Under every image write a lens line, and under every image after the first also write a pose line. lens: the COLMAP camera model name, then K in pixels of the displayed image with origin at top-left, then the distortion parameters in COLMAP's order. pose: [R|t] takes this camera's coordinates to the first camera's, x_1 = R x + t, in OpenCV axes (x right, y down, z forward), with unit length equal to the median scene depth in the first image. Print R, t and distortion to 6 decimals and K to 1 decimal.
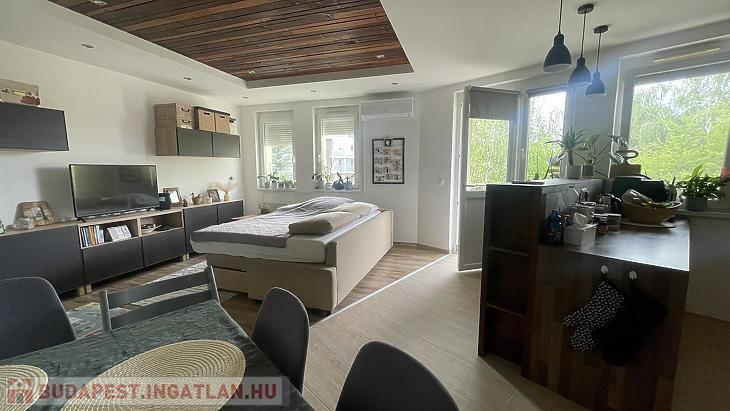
lens RADIAL K [[295.1, 0, 367.2], [0, 295.1, 204.3], [0, 0, 1]] dist [-0.002688, -0.000176]
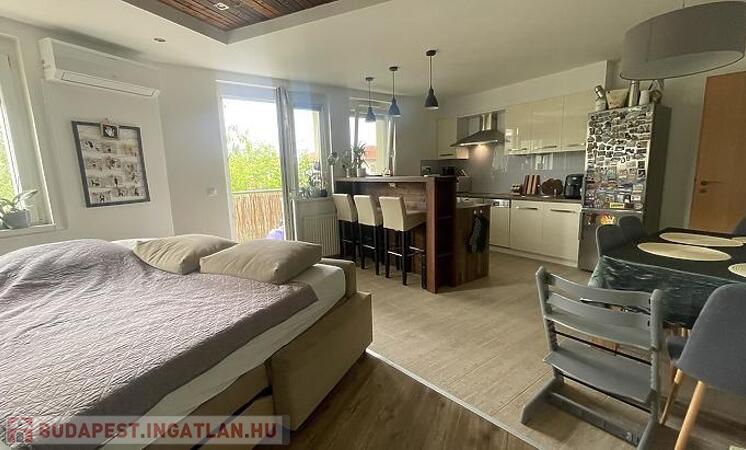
lens RADIAL K [[330.8, 0, 372.0], [0, 330.8, 226.4], [0, 0, 1]] dist [0.003609, 0.000156]
pose [[0.118368, -0.163159, 0.979473, -0.526499], [0.151783, 0.977789, 0.144536, -0.046677], [-0.981301, 0.131559, 0.140503, 0.436970]]
